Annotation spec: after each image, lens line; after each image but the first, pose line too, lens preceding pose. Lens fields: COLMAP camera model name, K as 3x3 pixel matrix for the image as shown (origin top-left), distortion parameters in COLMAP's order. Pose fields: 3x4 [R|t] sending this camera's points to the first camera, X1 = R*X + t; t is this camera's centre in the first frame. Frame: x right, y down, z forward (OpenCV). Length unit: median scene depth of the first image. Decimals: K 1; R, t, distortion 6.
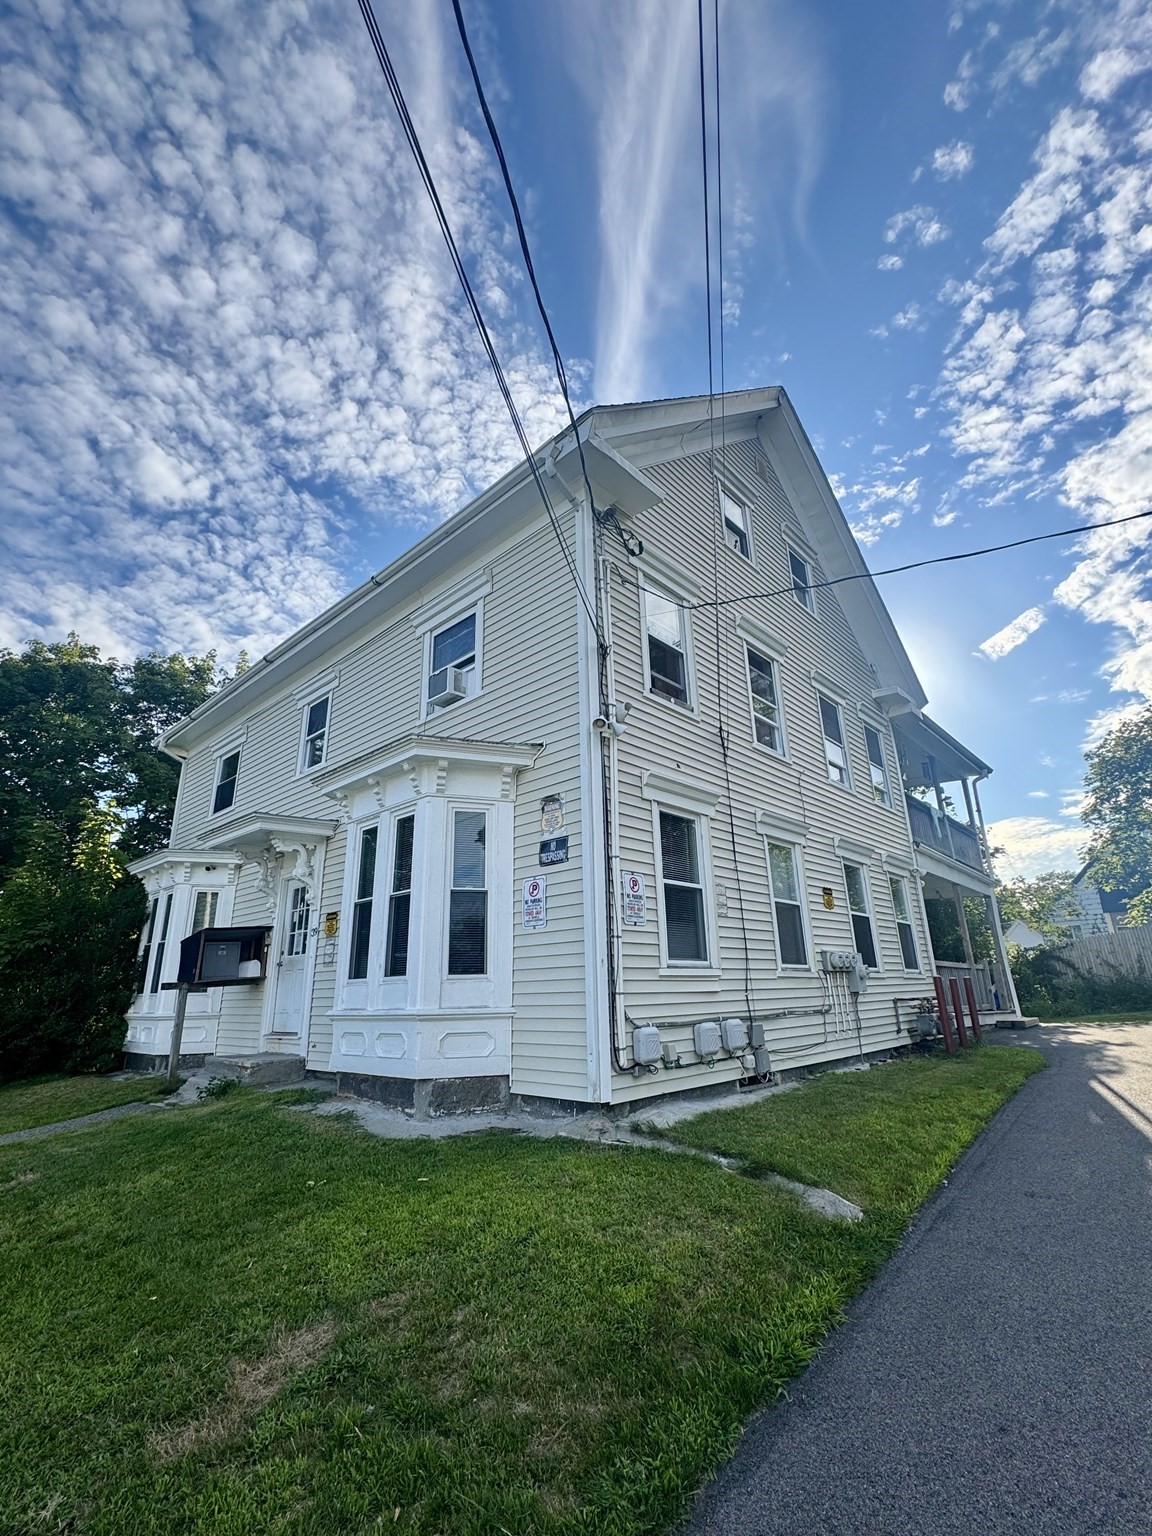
lens RADIAL K [[698.4, 0, 576.0], [0, 698.4, 768.0], [0, 0, 1]] dist [-0.000778, -0.000022]
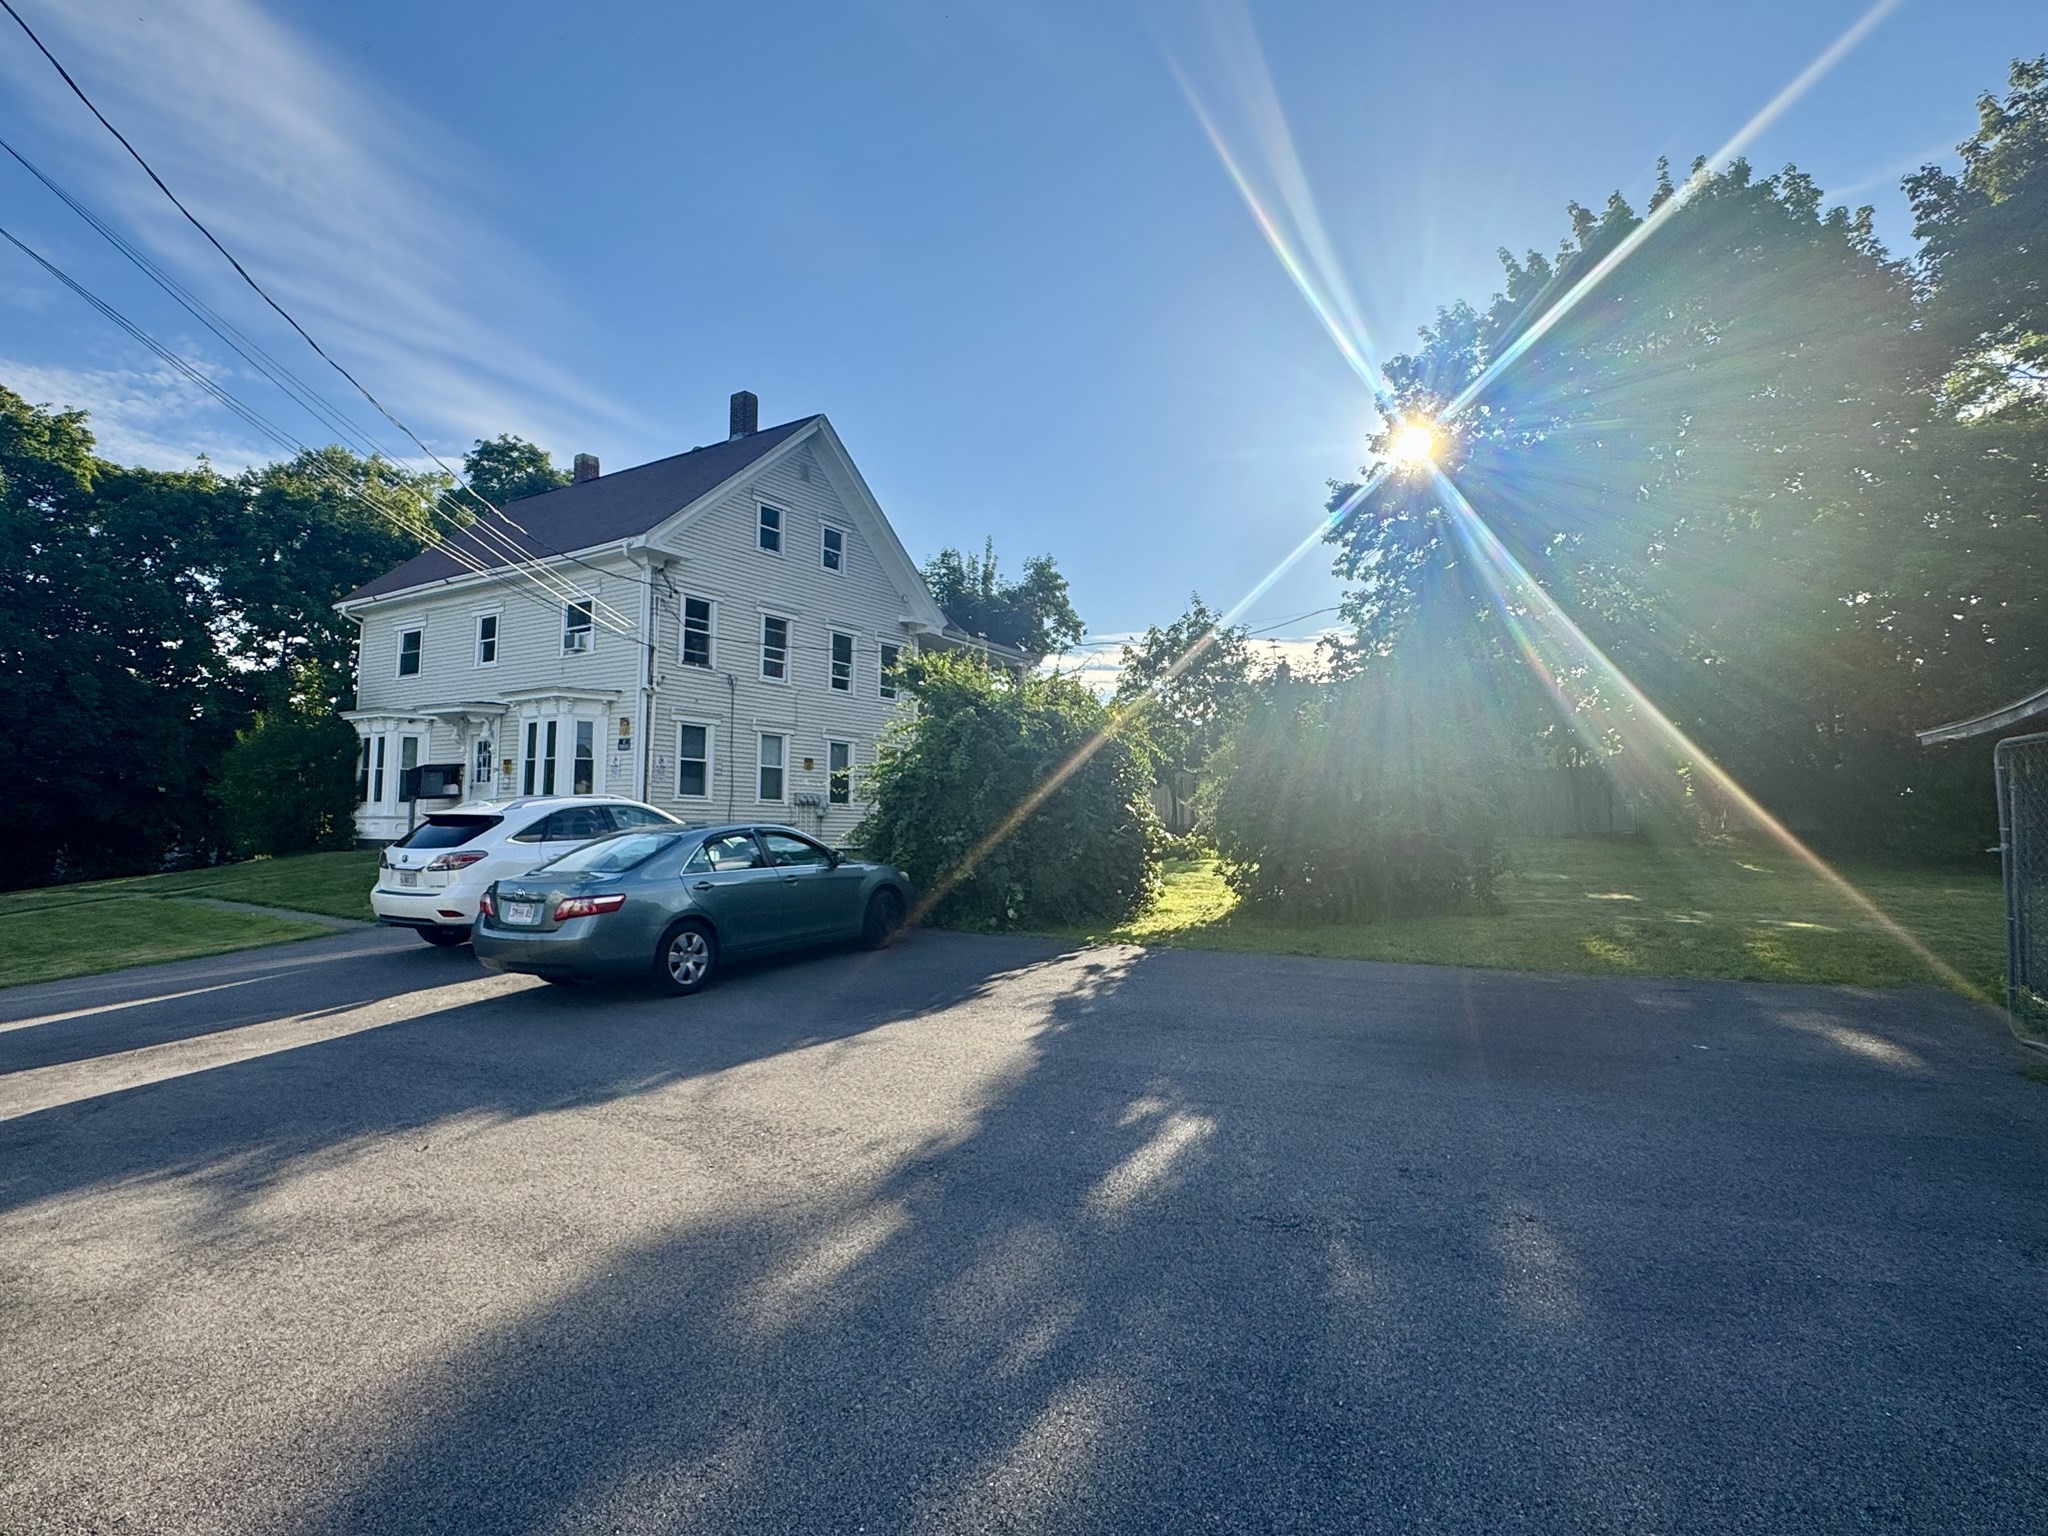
lens RADIAL K [[1126.9, 0, 1024.0], [0, 1126.9, 768.0], [0, 0, 1]] dist [0.000658, 0.000122]
pose [[0.985621, 0.044611, 0.162973, 0.453975], [-0.083202, 0.967617, 0.238315, -0.542853], [-0.147064, -0.248448, 0.957416, -1.855084]]
